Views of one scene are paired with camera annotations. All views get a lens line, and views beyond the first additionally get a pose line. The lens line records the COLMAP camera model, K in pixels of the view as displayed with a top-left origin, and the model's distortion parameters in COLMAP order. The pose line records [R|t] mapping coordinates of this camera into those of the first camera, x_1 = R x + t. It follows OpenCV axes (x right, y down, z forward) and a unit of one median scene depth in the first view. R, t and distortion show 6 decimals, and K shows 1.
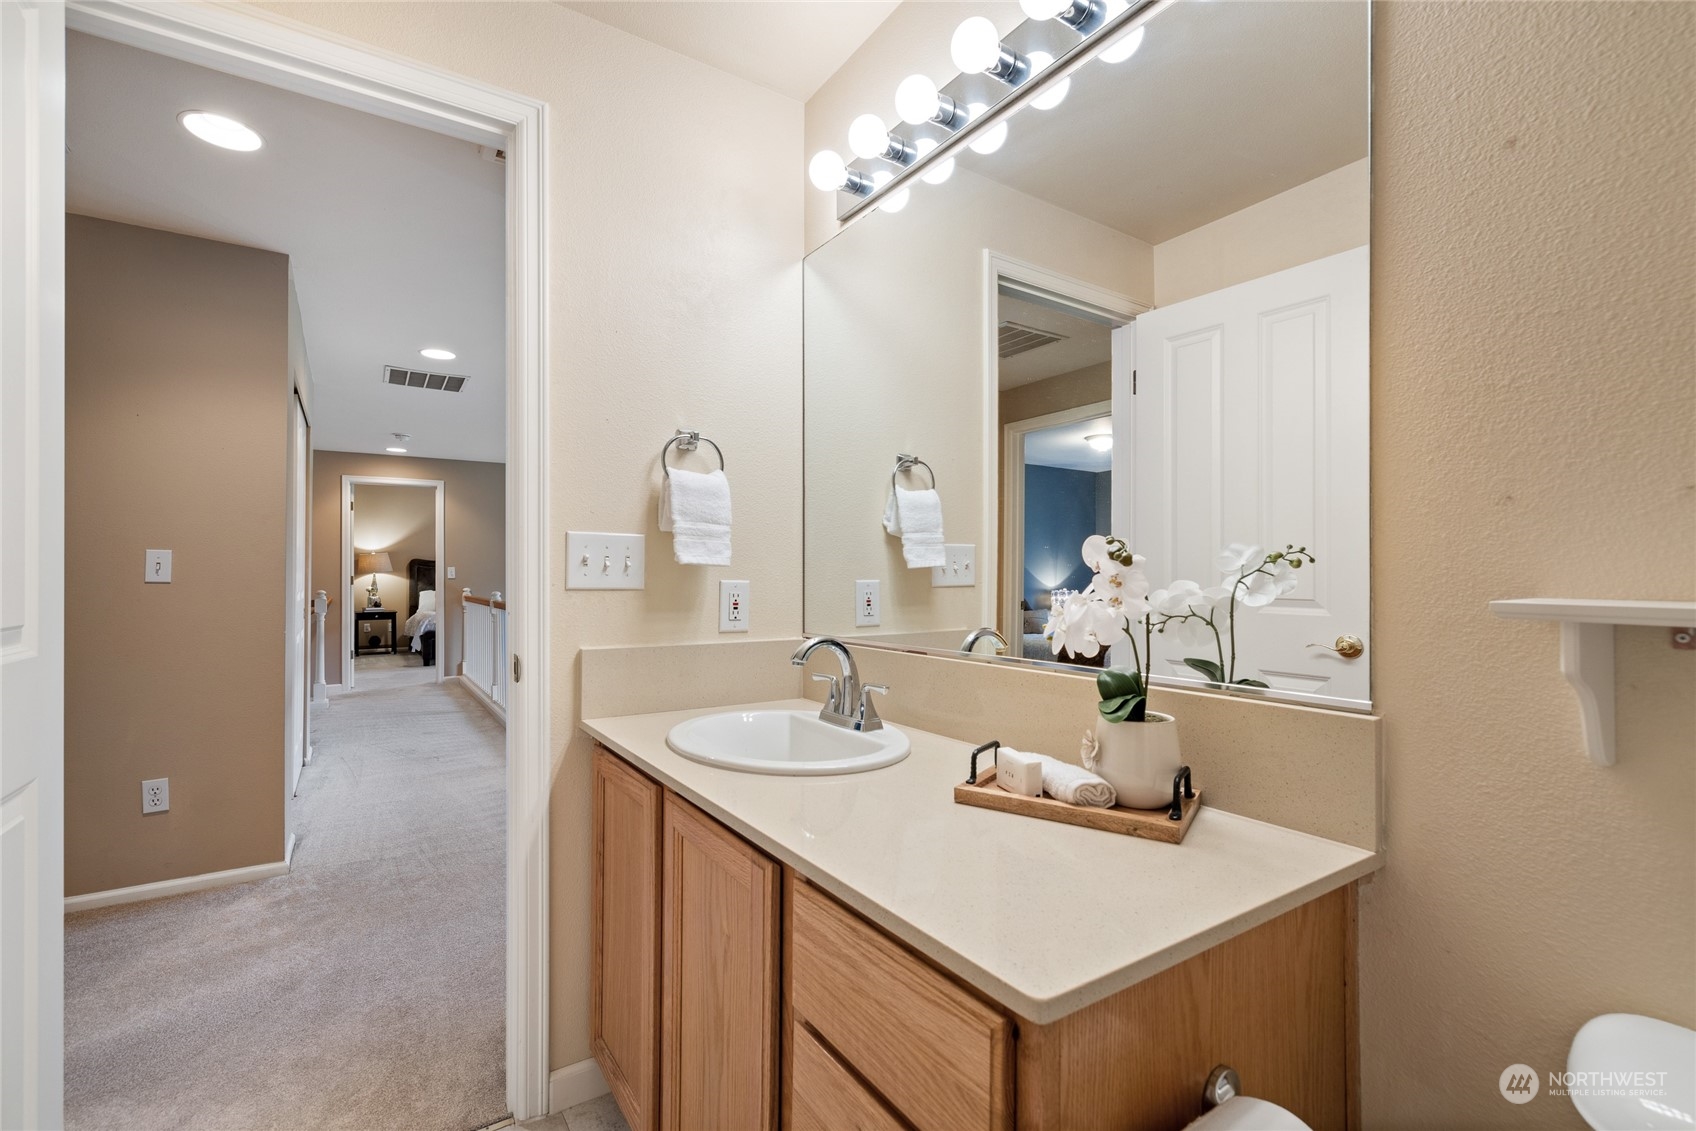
lens RADIAL K [[718.1, 0, 788.1], [0, 718.1, 565.5], [0, 0, 1]] dist [0.003361, 0.000642]
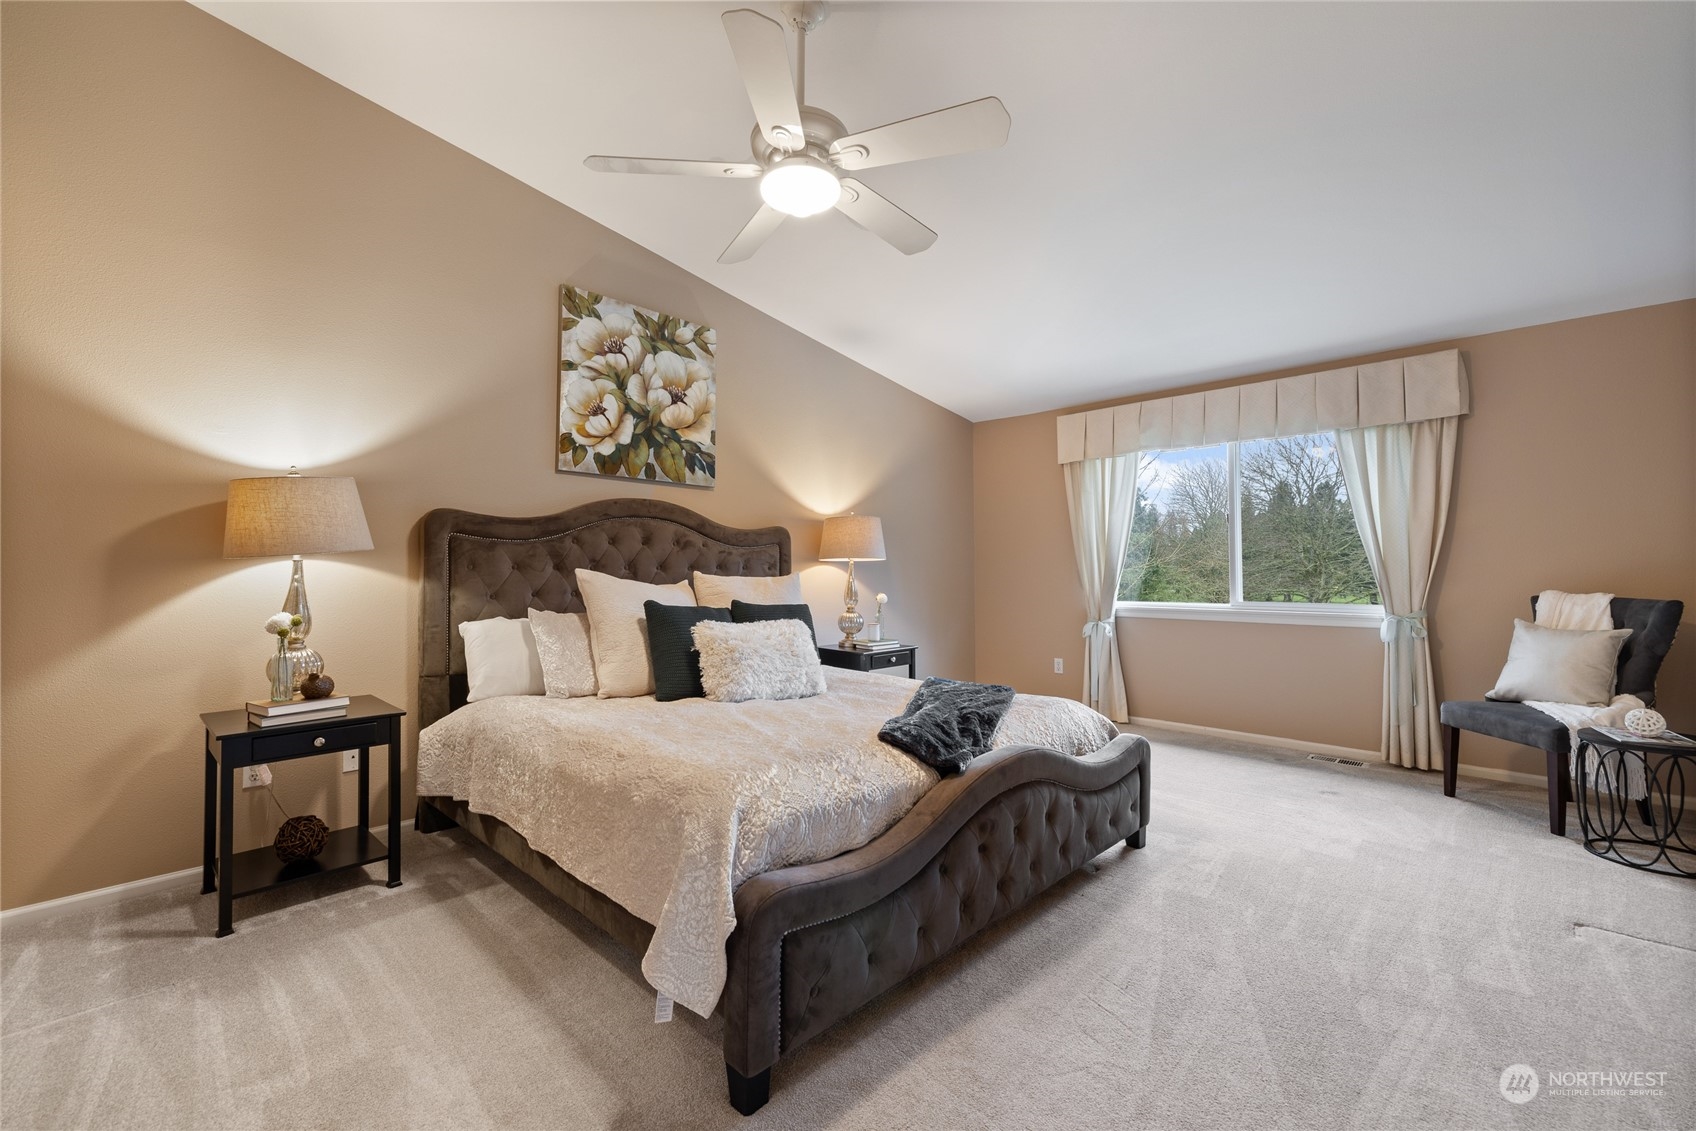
lens RADIAL K [[718.1, 0, 833.2], [0, 718.1, 555.8], [0, 0, 1]] dist [0.003361, 0.000642]
pose [[0.975219, 0.005803, 0.221168, -0.450726], [-0.003747, 0.999946, -0.009715, 0.011985], [-0.221212, 0.008645, 0.975187, 0.717435]]
